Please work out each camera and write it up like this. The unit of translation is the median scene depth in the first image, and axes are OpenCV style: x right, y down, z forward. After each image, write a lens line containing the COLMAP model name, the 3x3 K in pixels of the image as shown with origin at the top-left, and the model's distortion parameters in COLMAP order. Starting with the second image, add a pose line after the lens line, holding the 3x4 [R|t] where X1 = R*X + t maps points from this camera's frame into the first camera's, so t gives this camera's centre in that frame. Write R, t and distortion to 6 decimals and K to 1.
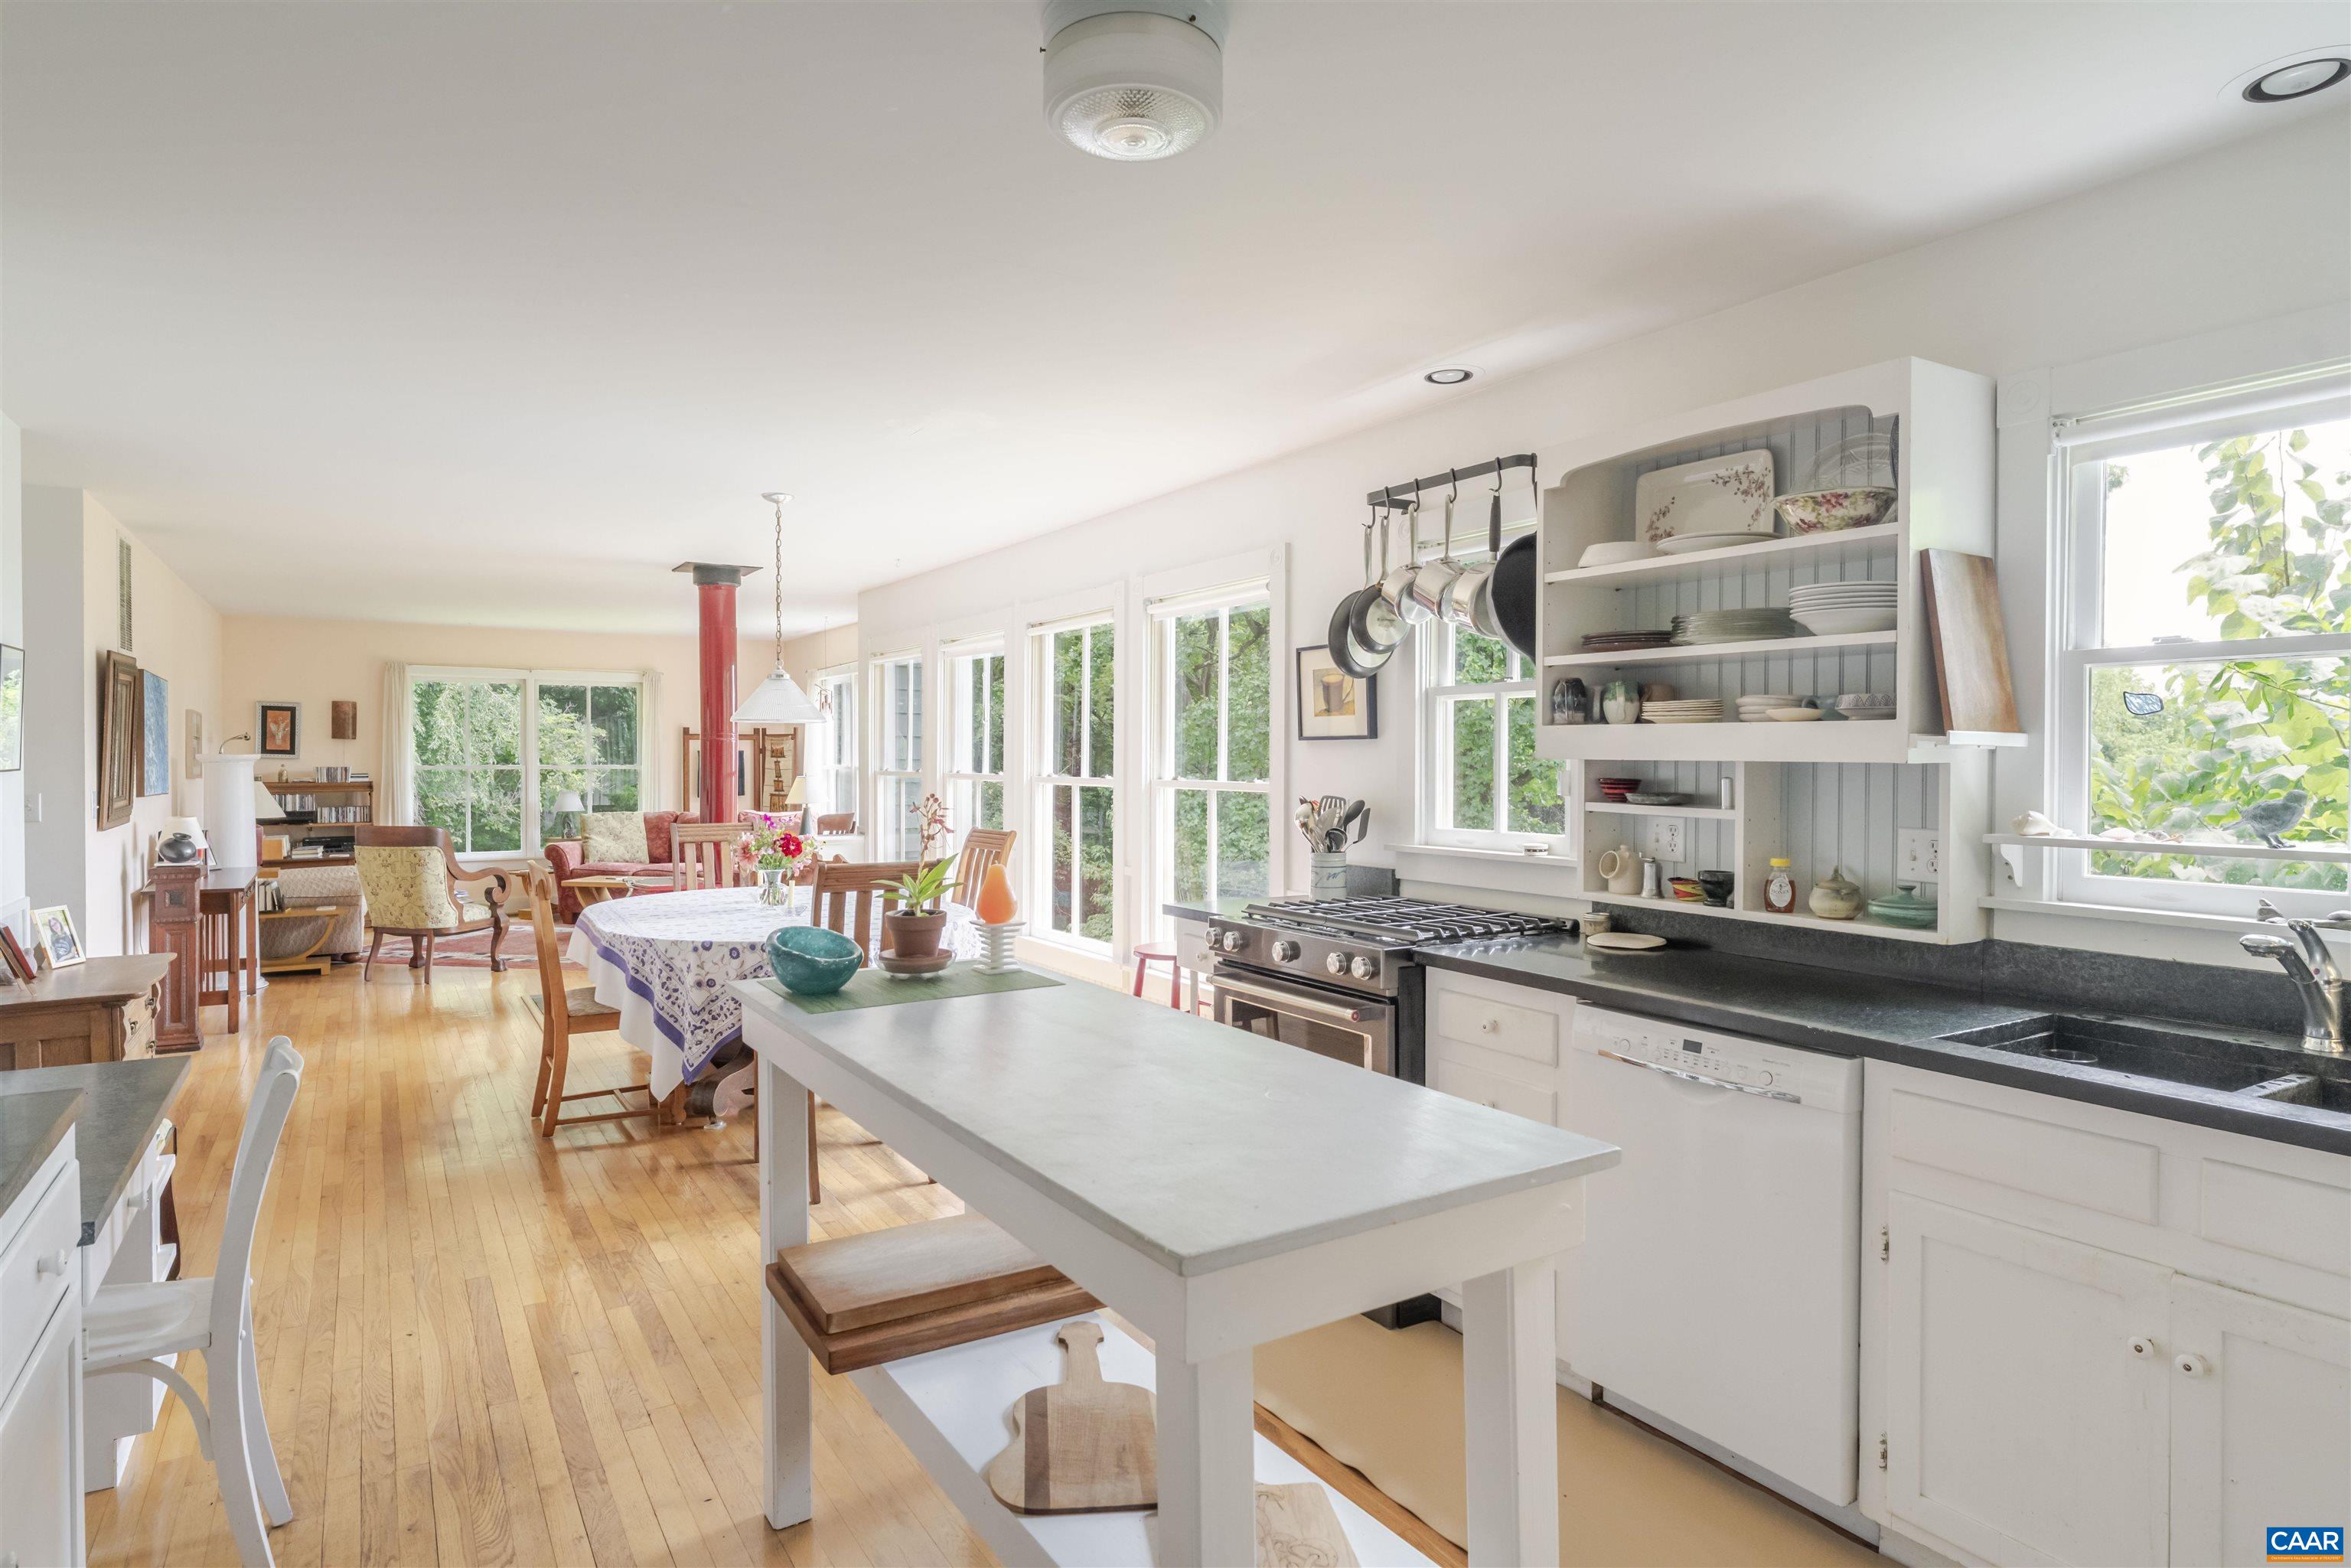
lens RADIAL K [[1313.6, 0, 1181.5], [0, 1313.6, 777.0], [0, 0, 1]] dist [0.002041, 0.000070]
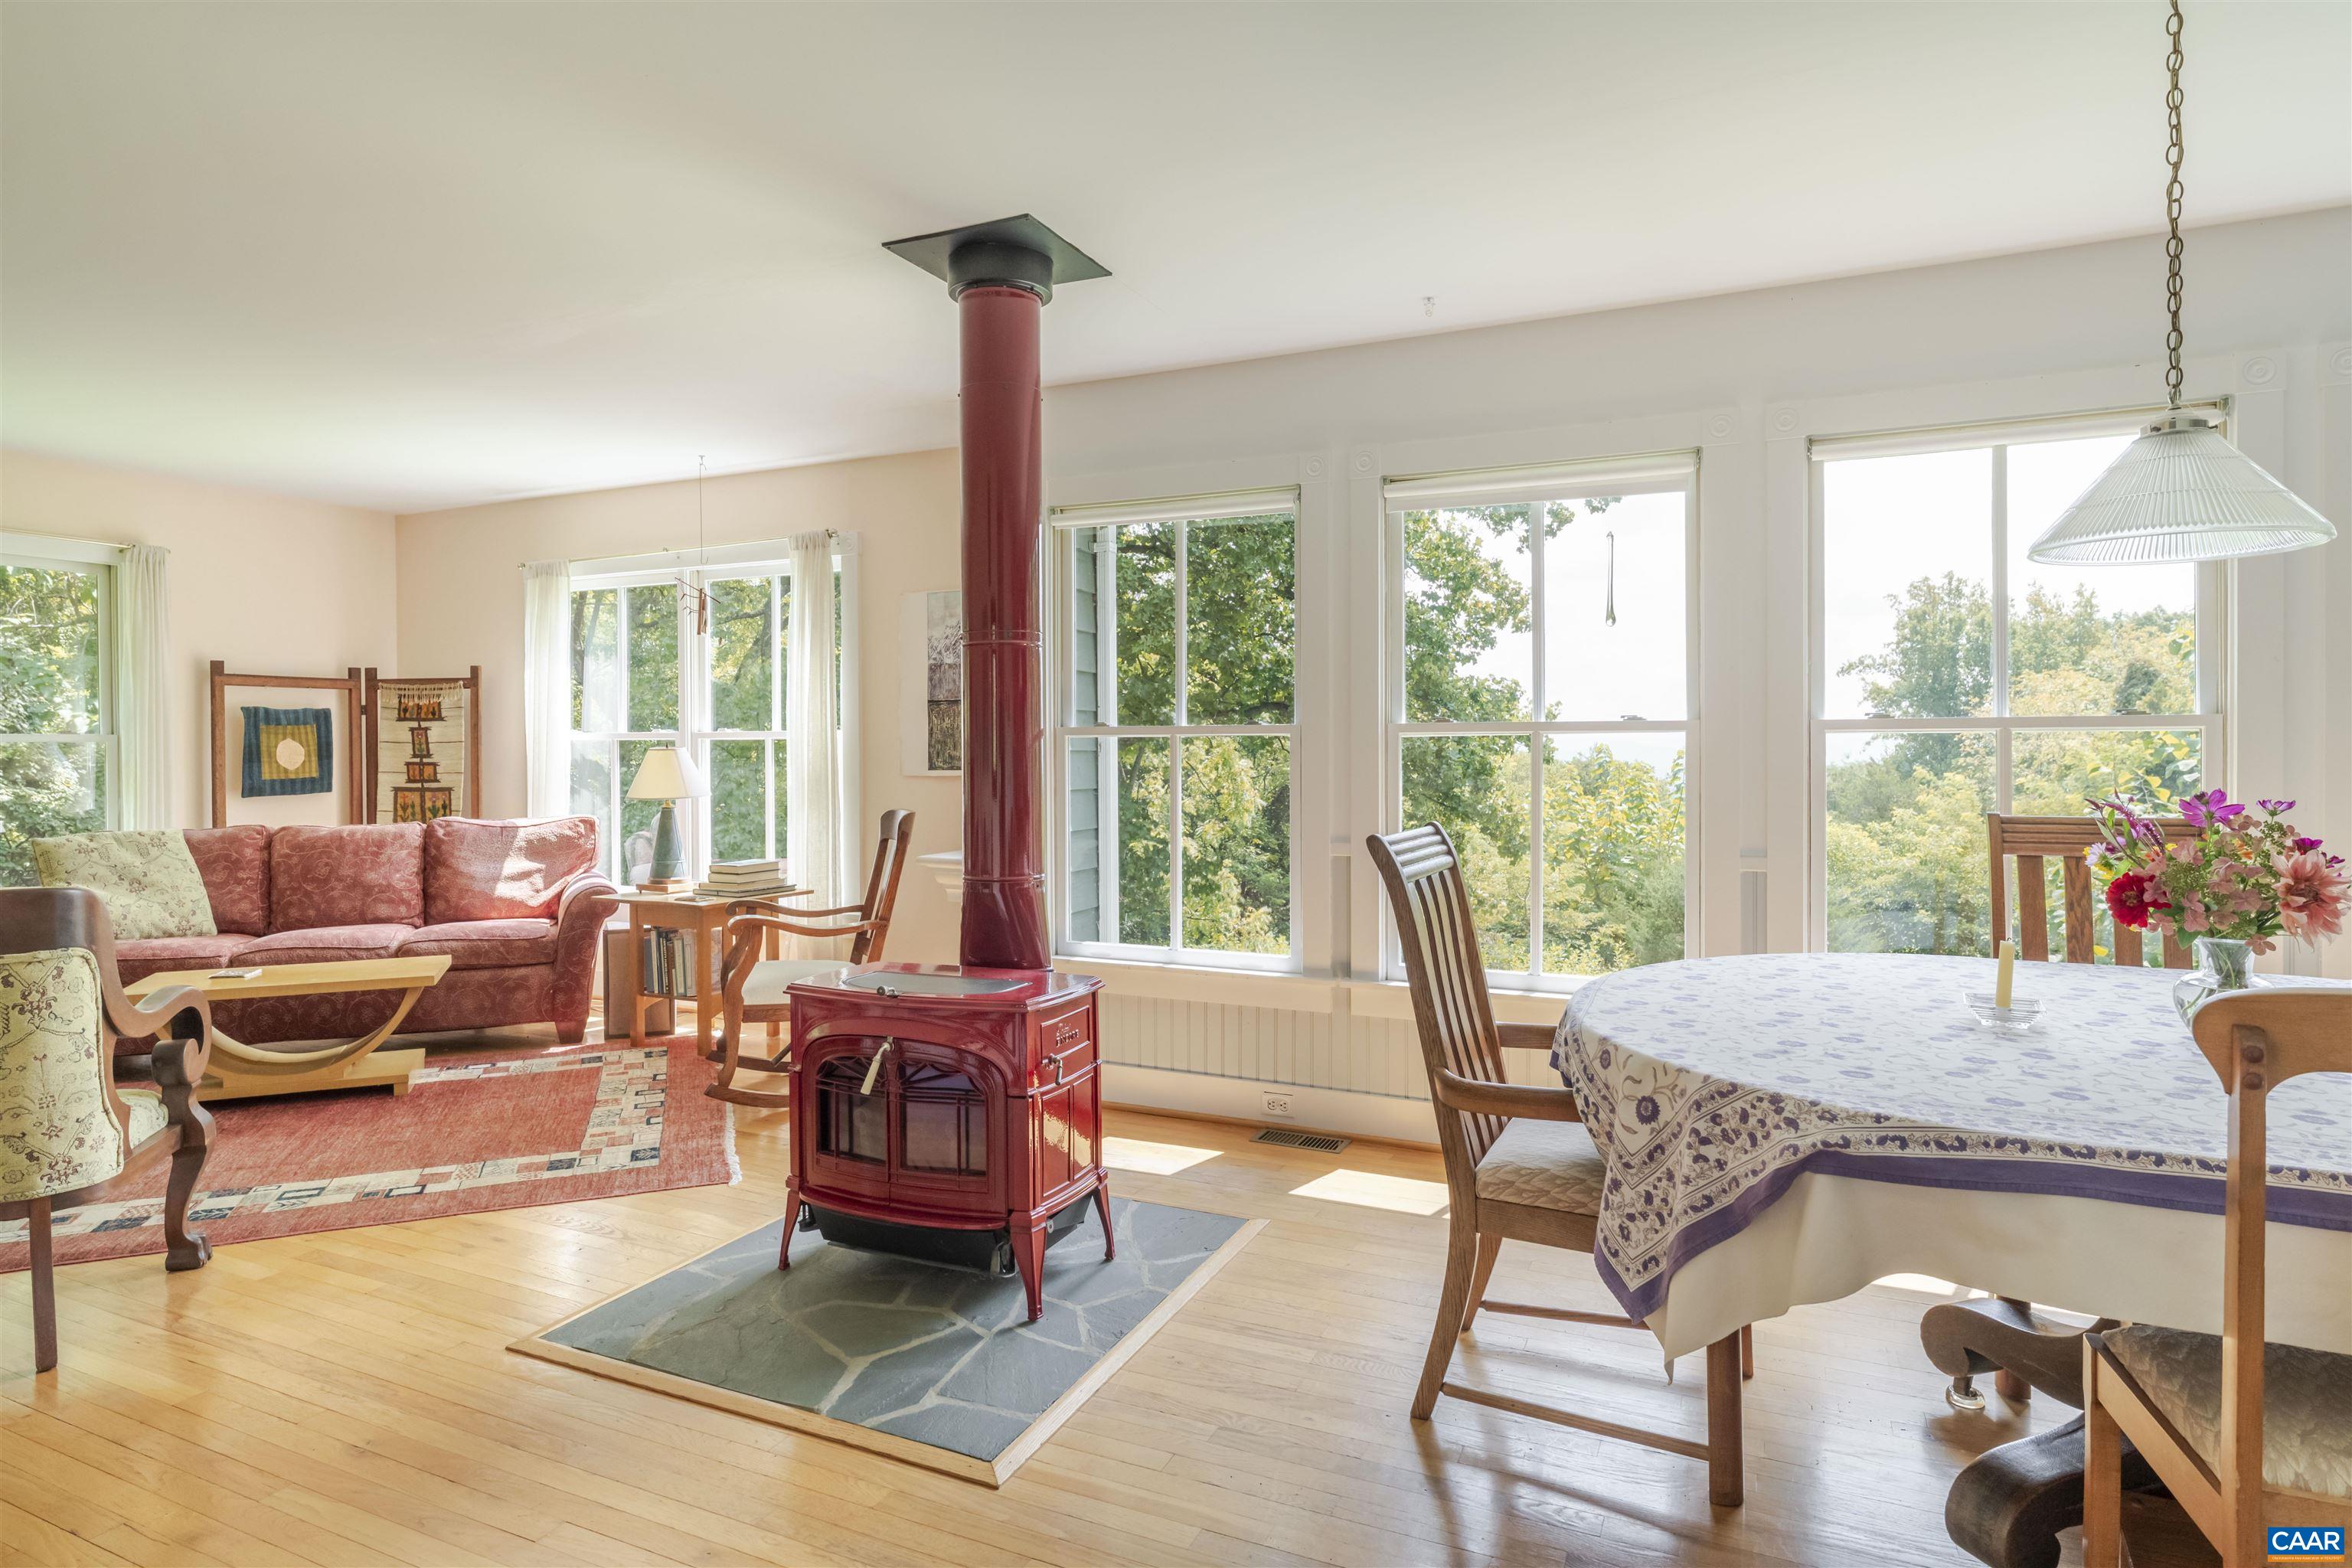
lens RADIAL K [[1242.4, 0, 1205.2], [0, 1242.4, 751.8], [0, 0, 1]] dist [-0.016150, -0.000322]
pose [[0.810599, -0.007358, 0.585555, -0.385248], [0.015513, 0.999840, -0.008911, 0.008544], [-0.585396, 0.016306, 0.810584, 0.436321]]
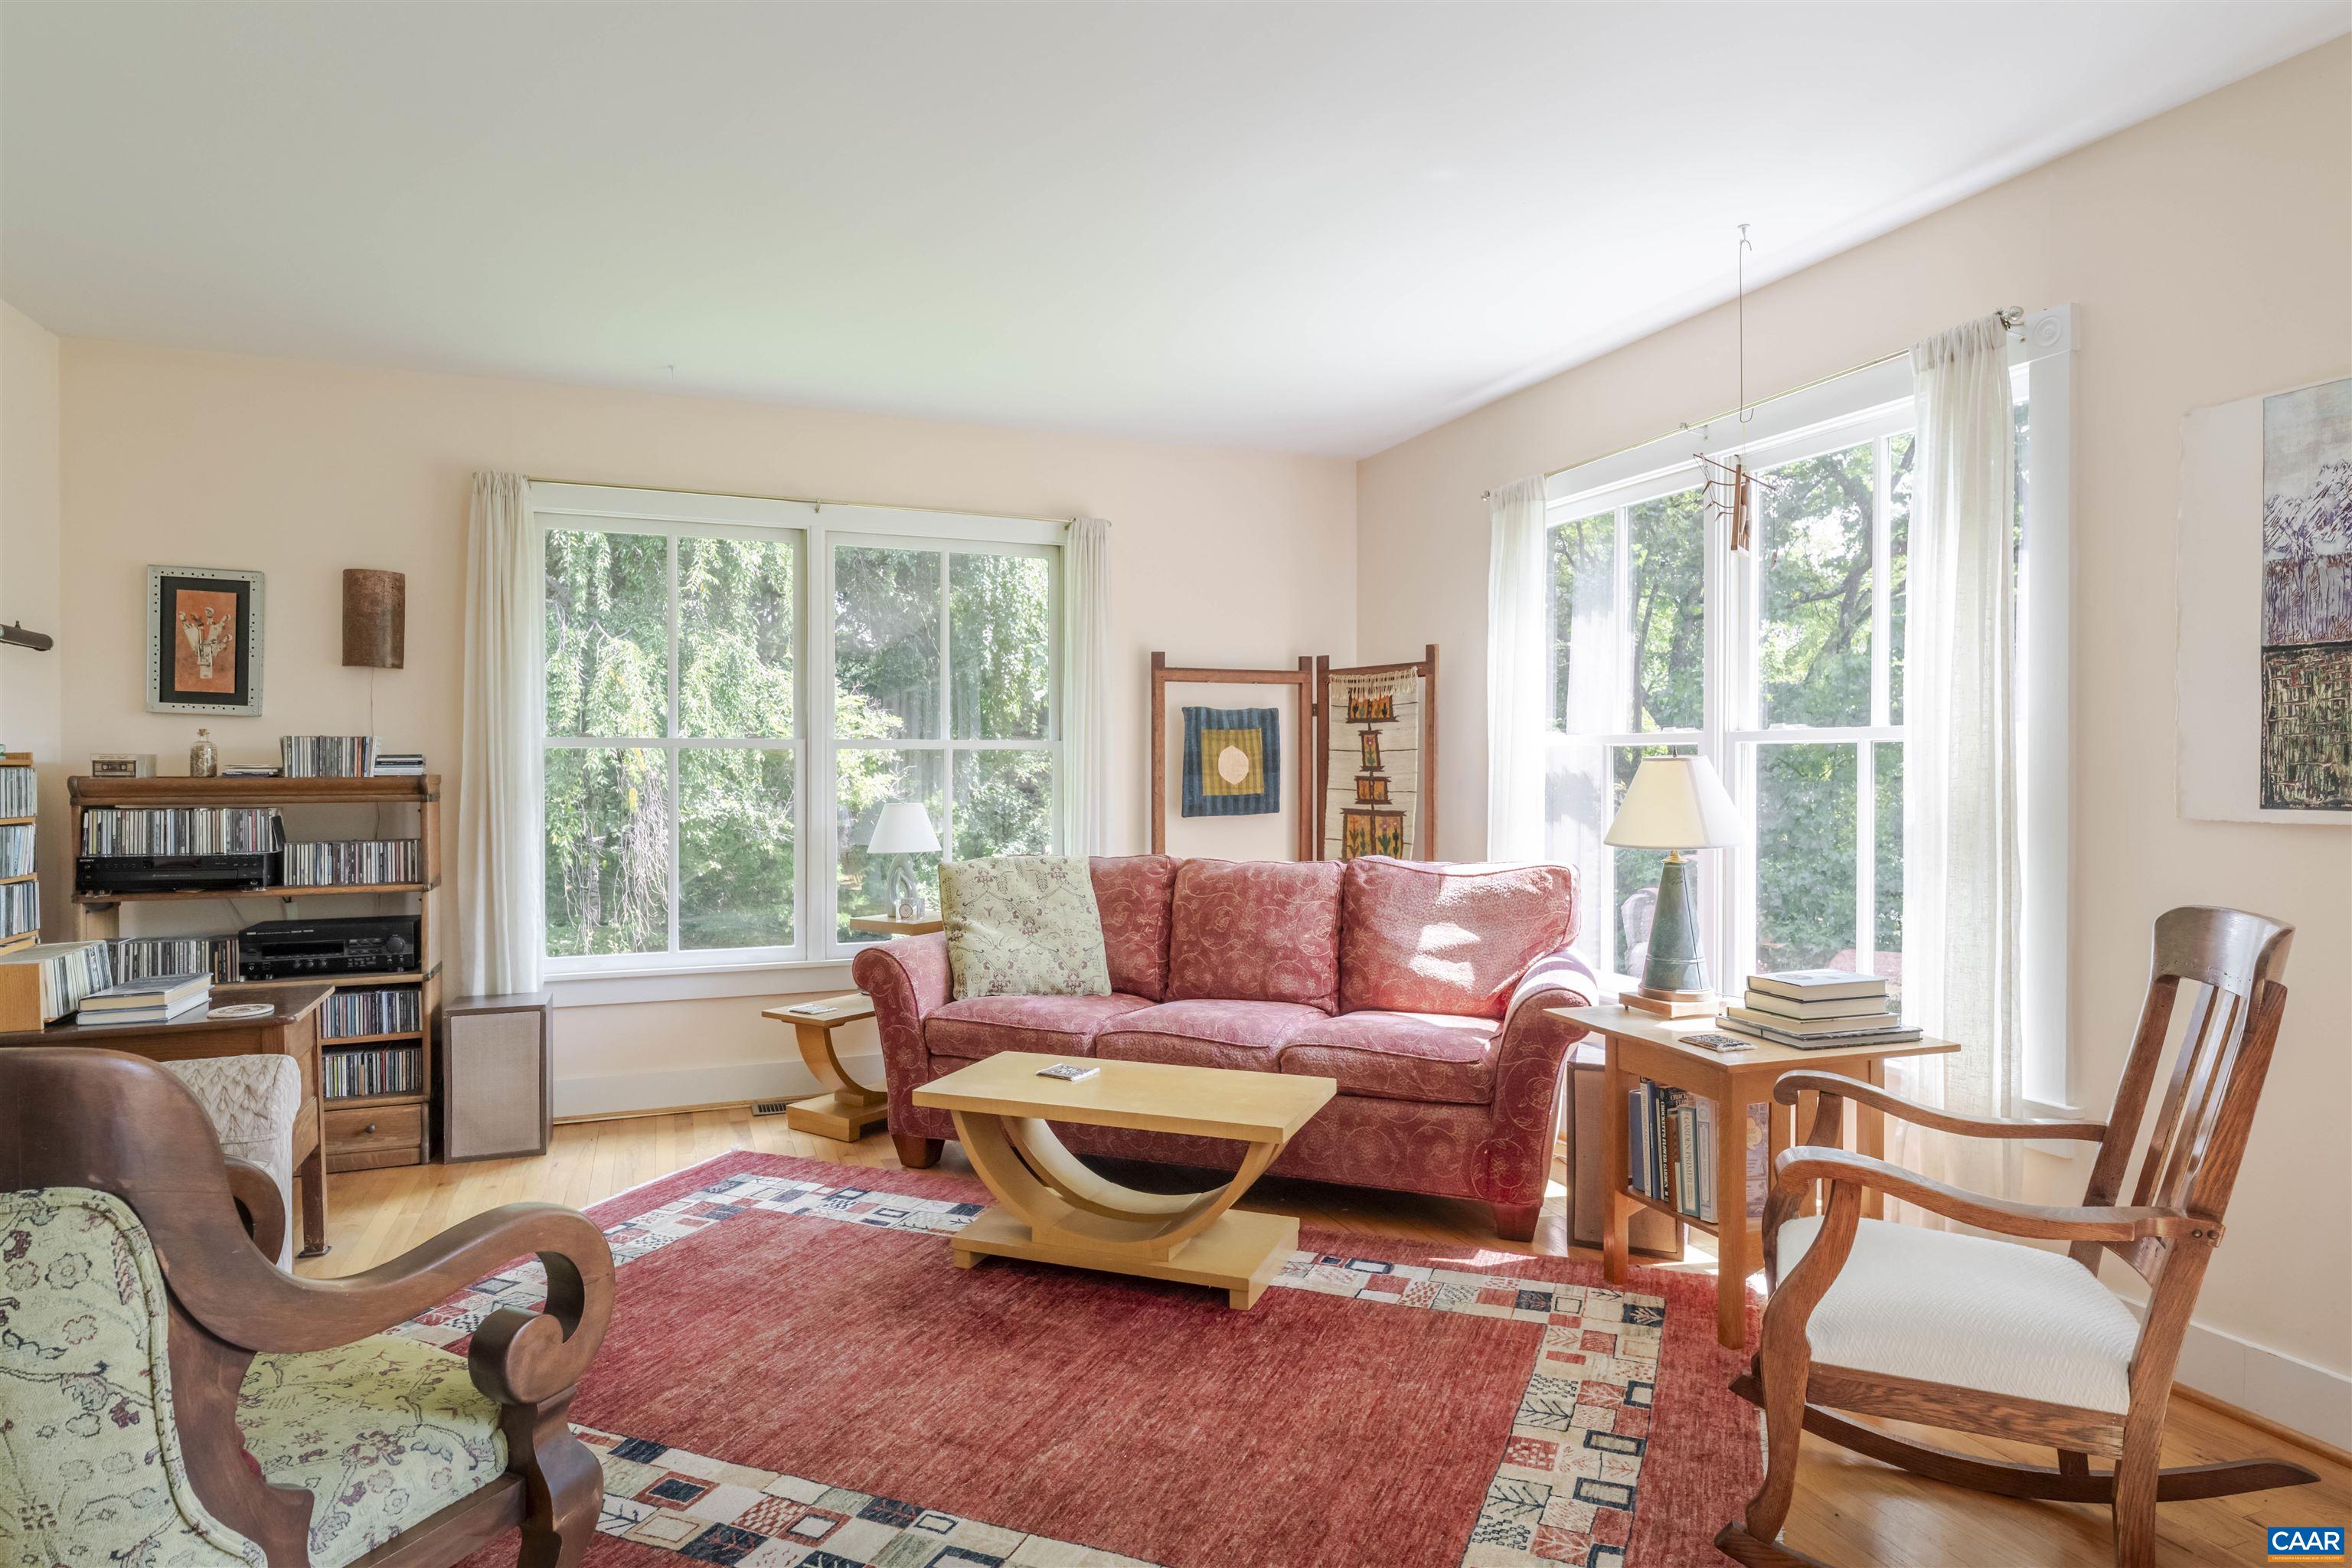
lens RADIAL K [[1314.2, 0, 1197.7], [0, 1314.2, 780.0], [0, 0, 1]] dist [0.002041, 0.000070]
pose [[0.985626, 0.000571, -0.168942, -0.326280], [-0.001453, 0.999986, -0.005099, 0.006259], [0.168936, 0.005271, 0.985613, 0.651496]]
